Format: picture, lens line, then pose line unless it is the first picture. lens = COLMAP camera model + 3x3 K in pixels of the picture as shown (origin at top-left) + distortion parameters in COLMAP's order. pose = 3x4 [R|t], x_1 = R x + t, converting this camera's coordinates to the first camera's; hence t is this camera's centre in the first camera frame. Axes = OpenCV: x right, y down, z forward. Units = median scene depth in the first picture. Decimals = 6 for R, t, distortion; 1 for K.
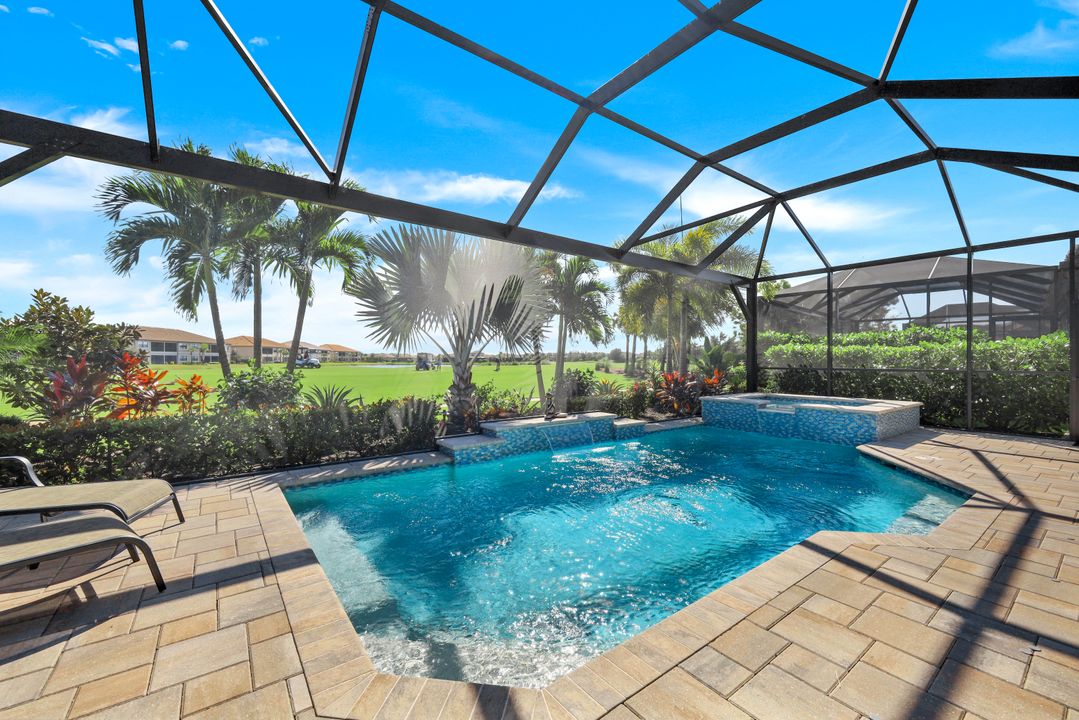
lens RADIAL K [[435.9, 0, 538.7], [0, 435.9, 360.6], [0, 0, 1]] dist [0.000434, -0.000310]
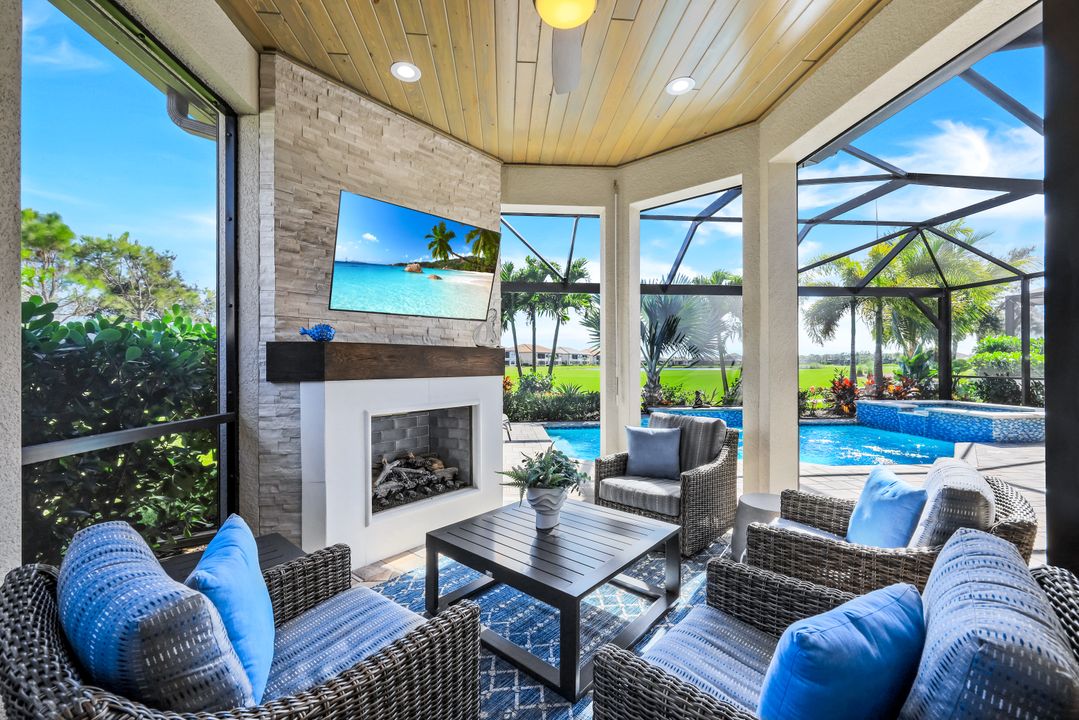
lens RADIAL K [[435.9, 0, 538.7], [0, 435.9, 360.6], [0, 0, 1]] dist [0.000434, -0.000310]
pose [[0.846171, -0.005132, -0.532887, 0.352916], [0.001263, 0.999970, -0.007625, -0.018899], [0.532910, 0.005779, 0.846152, -0.552554]]
